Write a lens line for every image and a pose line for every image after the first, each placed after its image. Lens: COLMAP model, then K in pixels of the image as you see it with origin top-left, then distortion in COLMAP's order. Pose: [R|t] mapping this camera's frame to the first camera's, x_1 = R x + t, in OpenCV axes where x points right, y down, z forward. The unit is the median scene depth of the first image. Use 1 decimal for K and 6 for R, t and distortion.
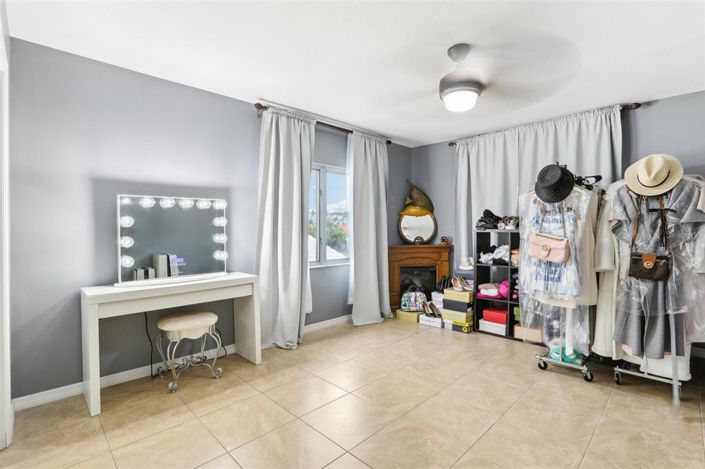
lens RADIAL K [[328.8, 0, 351.2], [0, 328.8, 232.9], [0, 0, 1]] dist [0.002528, 0.000856]
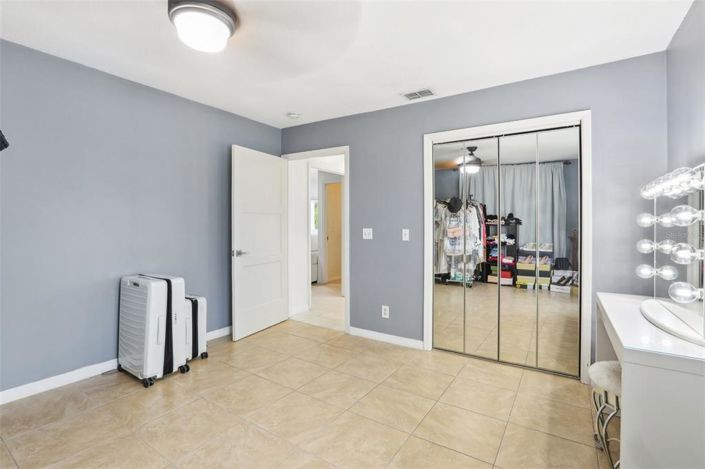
lens RADIAL K [[328.8, 0, 352.4], [0, 328.8, 230.3], [0, 0, 1]] dist [0.002528, 0.000856]
pose [[-0.977388, -0.000380, -0.211454, 0.201281], [-0.005351, 0.999723, 0.022939, -0.029990], [0.211386, 0.023551, -0.977119, 1.938254]]
